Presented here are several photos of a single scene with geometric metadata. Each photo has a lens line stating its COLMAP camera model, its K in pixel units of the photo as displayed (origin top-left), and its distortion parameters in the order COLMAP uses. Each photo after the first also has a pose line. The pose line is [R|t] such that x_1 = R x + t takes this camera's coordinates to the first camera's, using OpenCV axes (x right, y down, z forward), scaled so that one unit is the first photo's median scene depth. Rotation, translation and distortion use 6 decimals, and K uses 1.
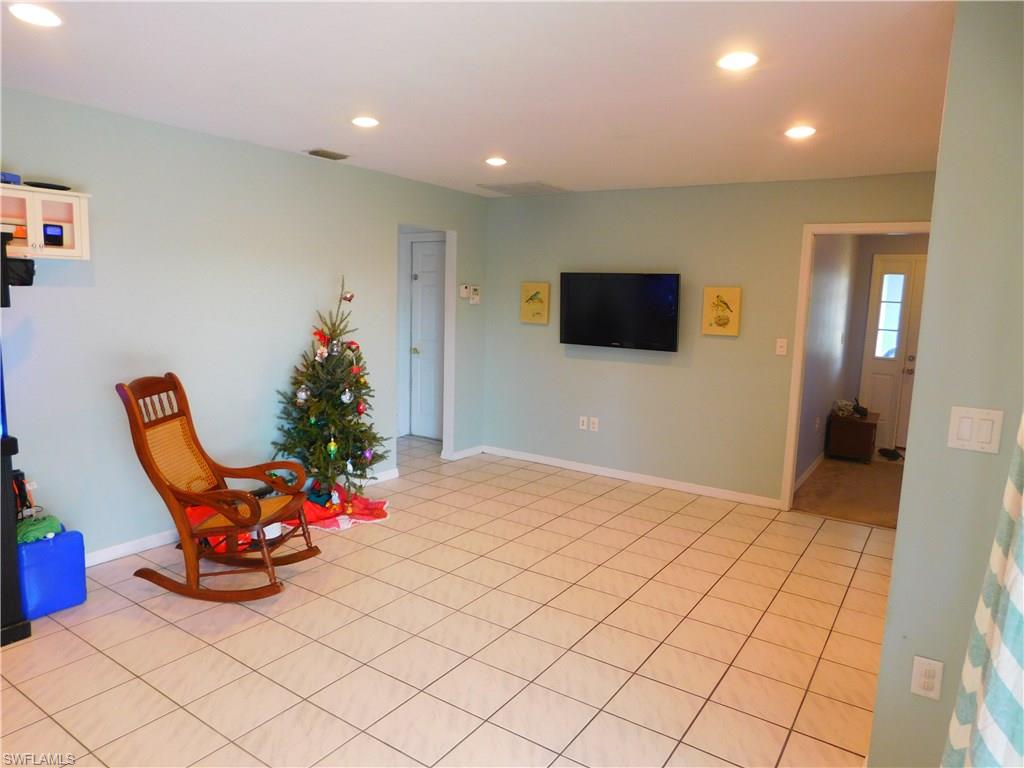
lens RADIAL K [[678.8, 0, 512.0], [0, 678.8, 384.0], [0, 0, 1]] dist [-0.052159, 0.001142]
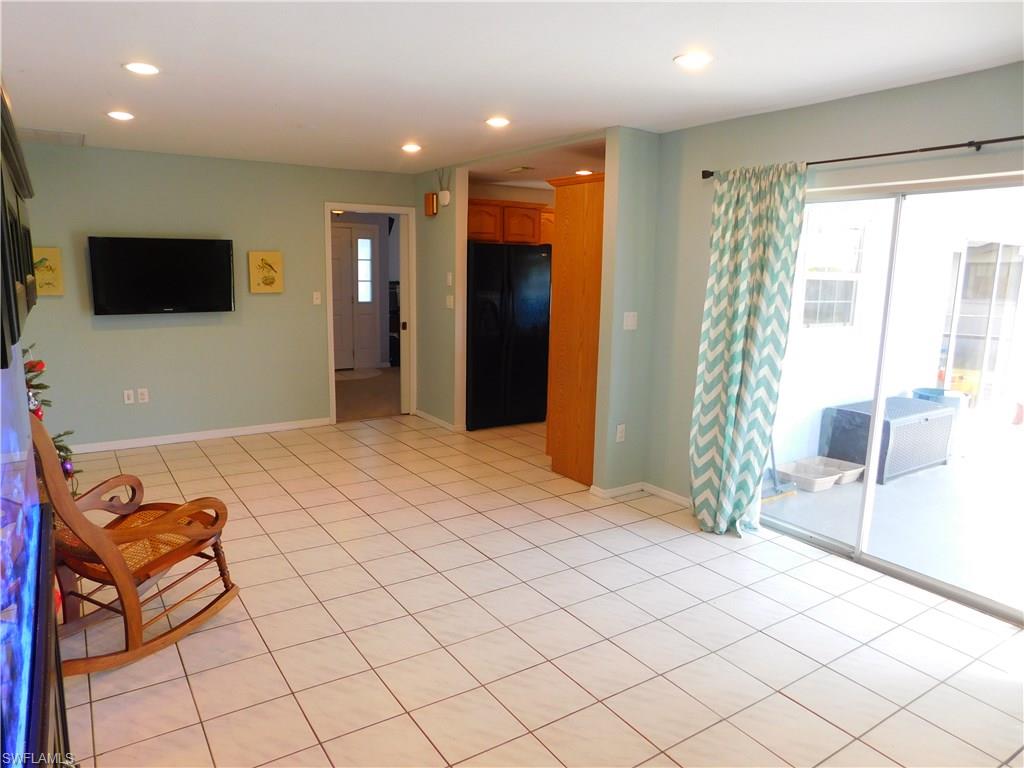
lens RADIAL K [[678.8, 0, 512.0], [0, 678.8, 384.0], [0, 0, 1]] dist [-0.052159, 0.001142]
pose [[0.368192, -0.185001, 0.911158, -0.627142], [0.115175, 0.981531, 0.152748, -0.047135], [-0.922589, 0.048703, 0.382699, 0.174379]]
